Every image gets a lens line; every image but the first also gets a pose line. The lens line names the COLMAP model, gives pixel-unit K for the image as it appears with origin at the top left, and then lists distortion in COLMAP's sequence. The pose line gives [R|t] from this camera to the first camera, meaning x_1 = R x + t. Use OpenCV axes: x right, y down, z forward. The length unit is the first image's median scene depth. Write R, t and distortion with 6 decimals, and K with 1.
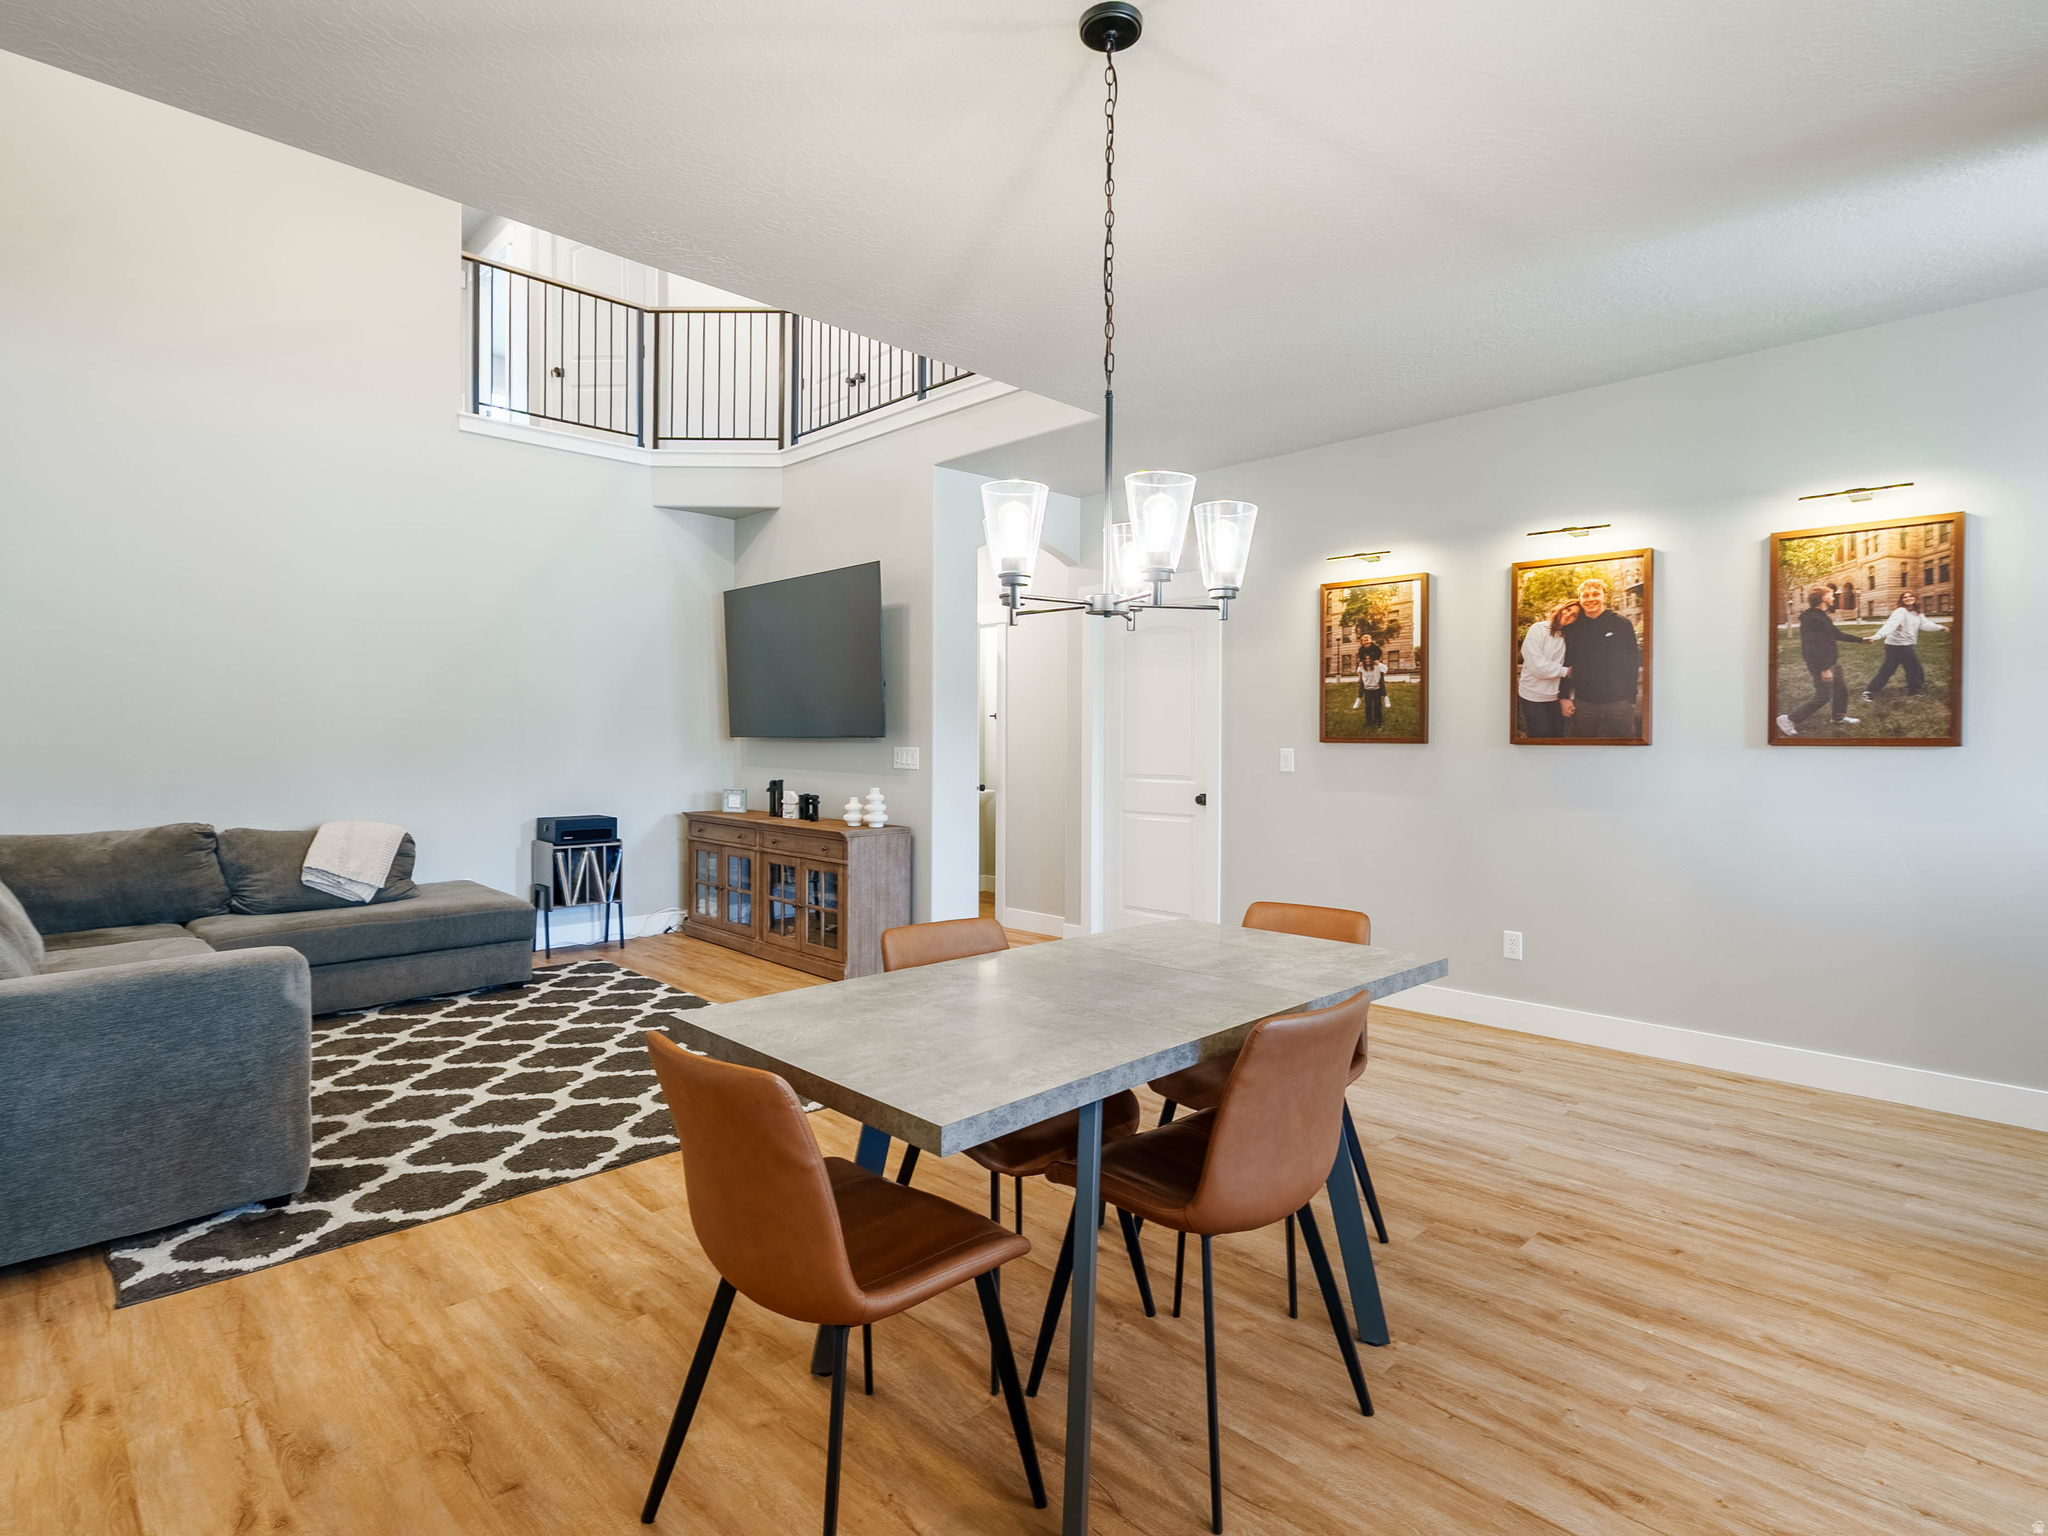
lens RADIAL K [[1047.2, 0, 998.6], [0, 1047.2, 746.7], [0, 0, 1]] dist [-0.006390, 0.004556]
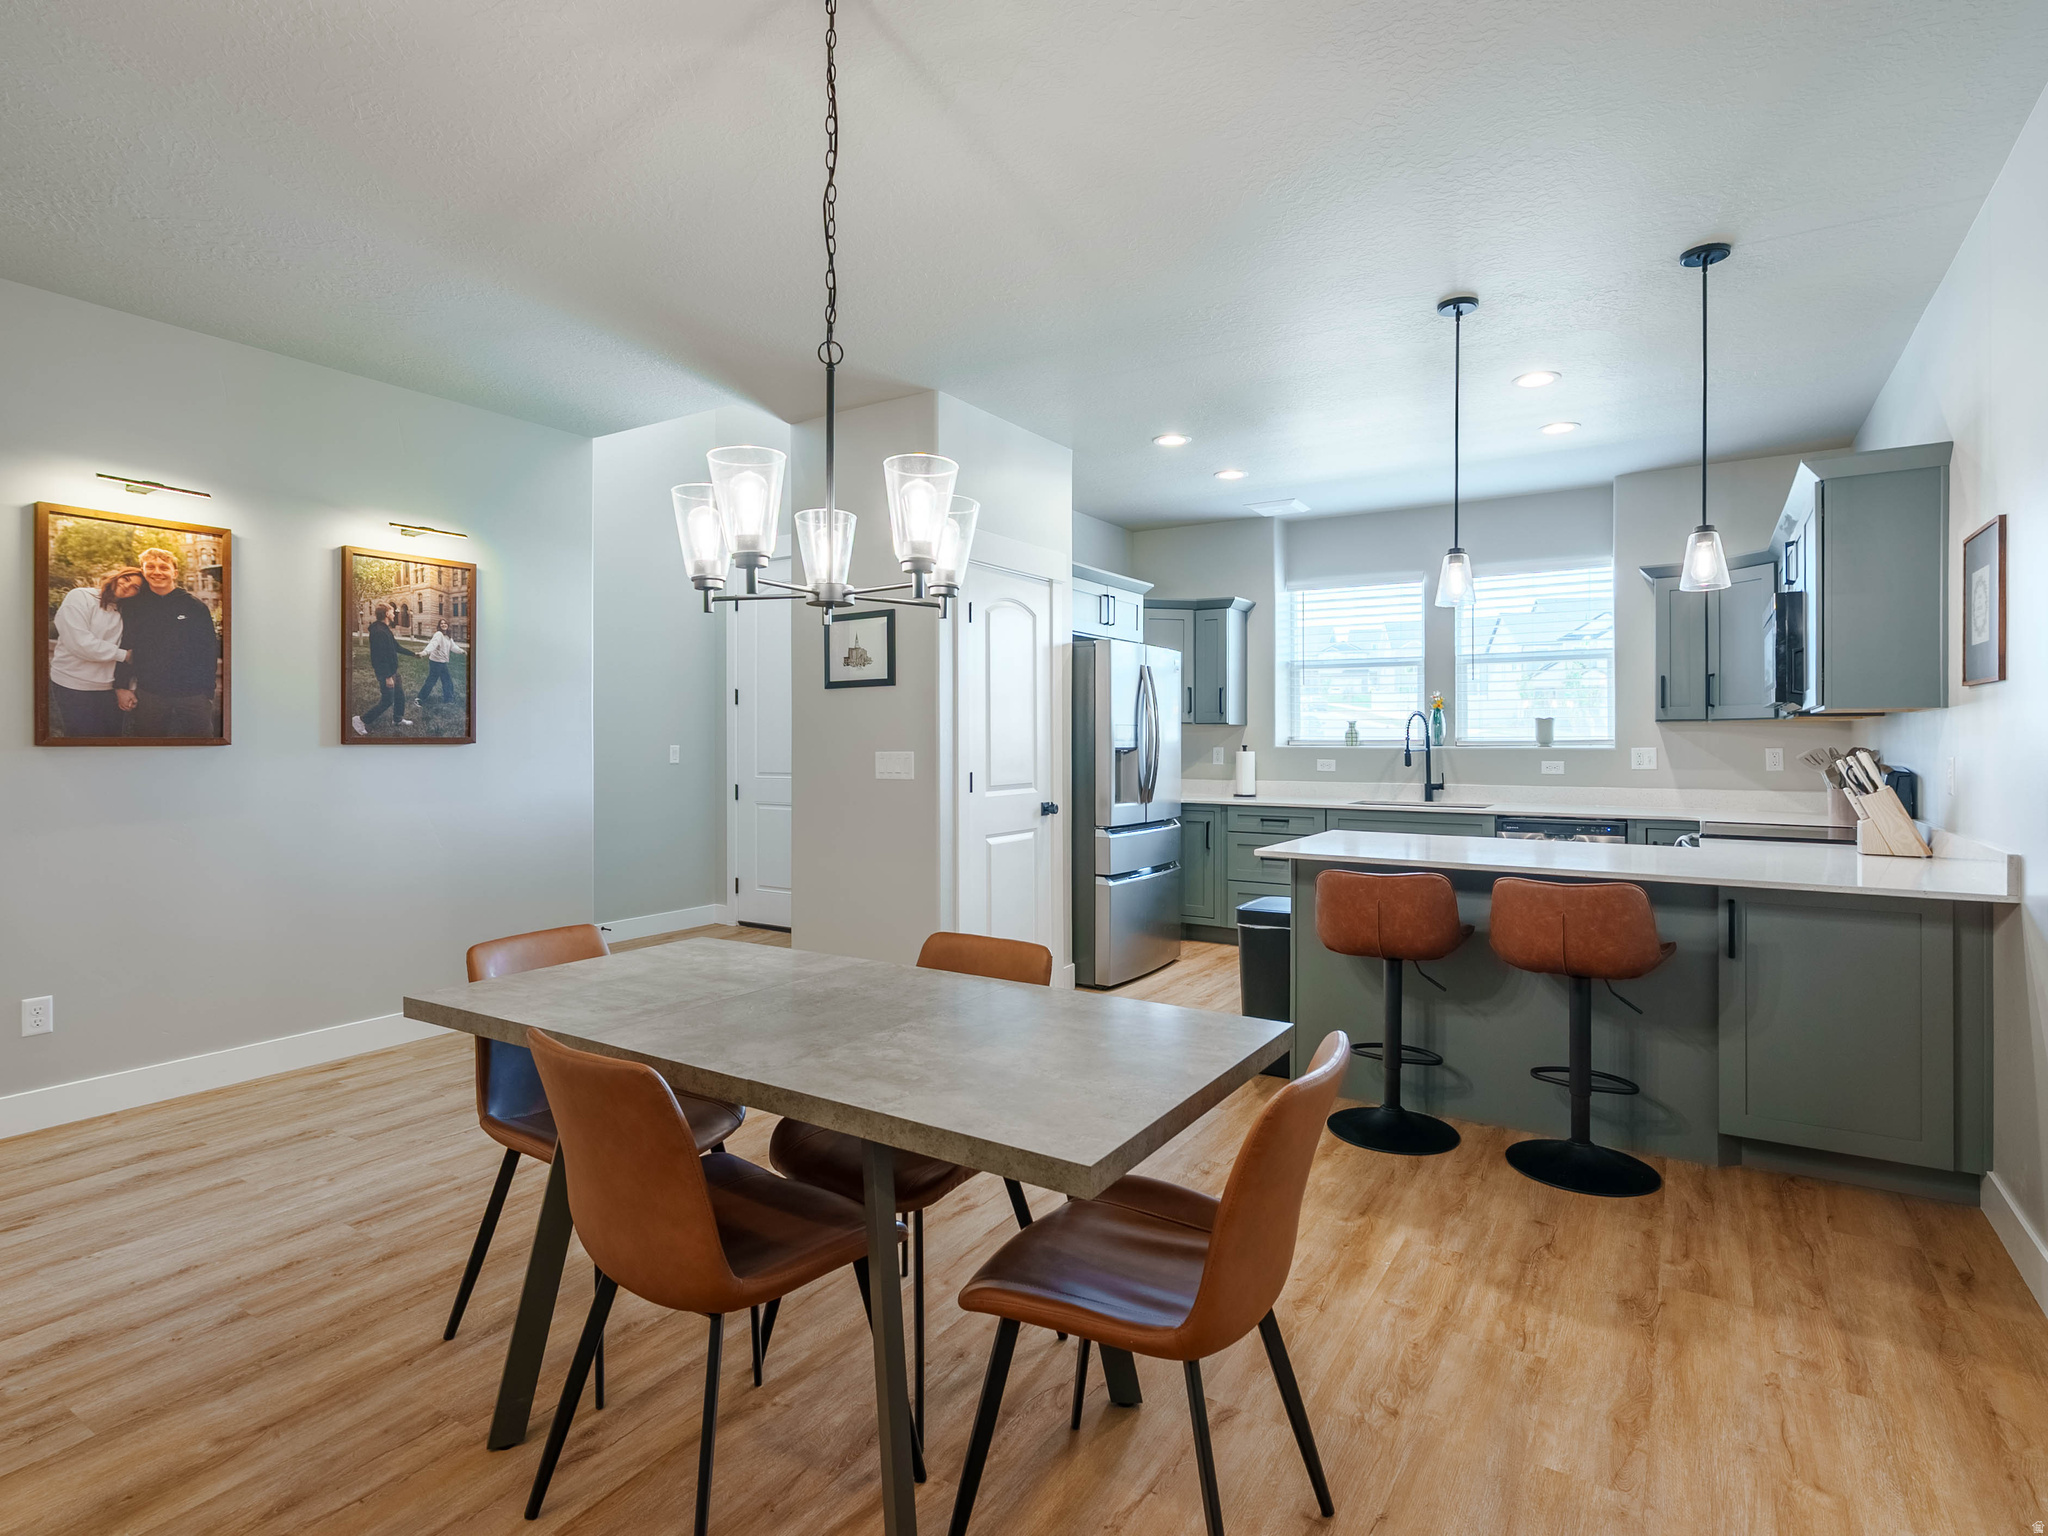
lens RADIAL K [[1047.2, 0, 1014.1], [0, 1047.2, 747.2], [0, 0, 1]] dist [-0.006390, 0.004556]
pose [[-0.222504, -0.009587, 0.974885, -0.404530], [0.005646, 0.999922, 0.011122, -0.005719], [-0.974915, 0.007979, -0.222432, 0.513314]]
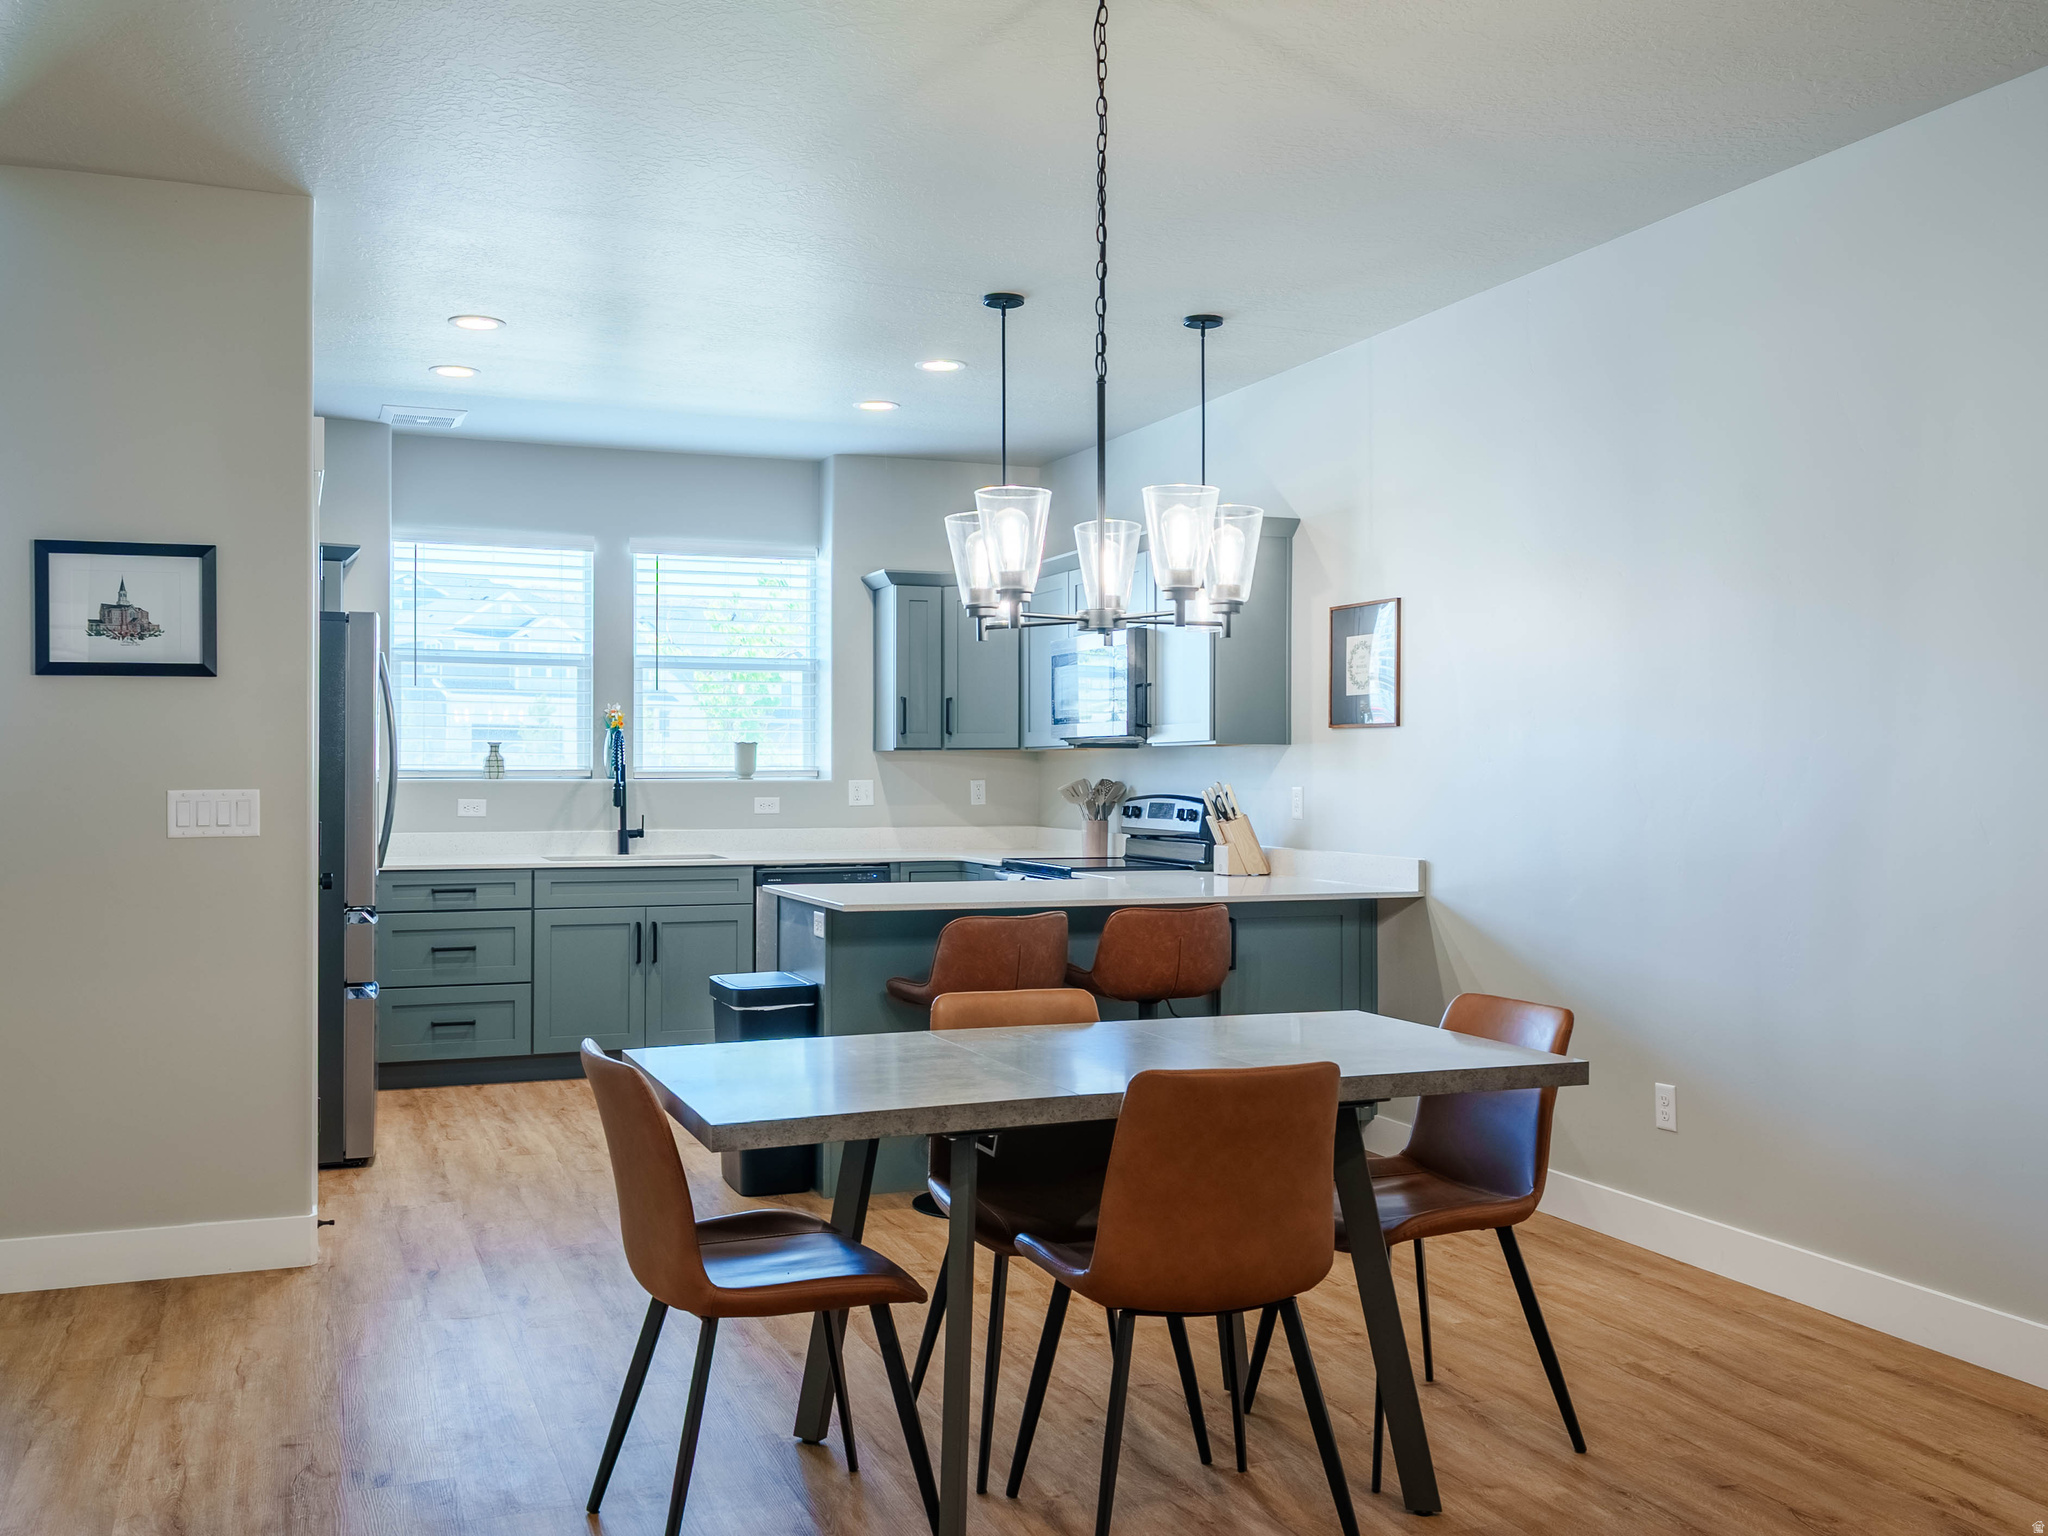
lens RADIAL K [[1828.1, 0, 1037.4], [0, 1828.1, 763.6], [0, 0, 1]] dist [0.007408, -0.017489]
pose [[-0.926175, -0.004754, 0.377064, -0.206732], [-0.003725, 0.999987, 0.003459, -0.010973], [-0.377075, 0.001800, -0.926181, 1.190094]]
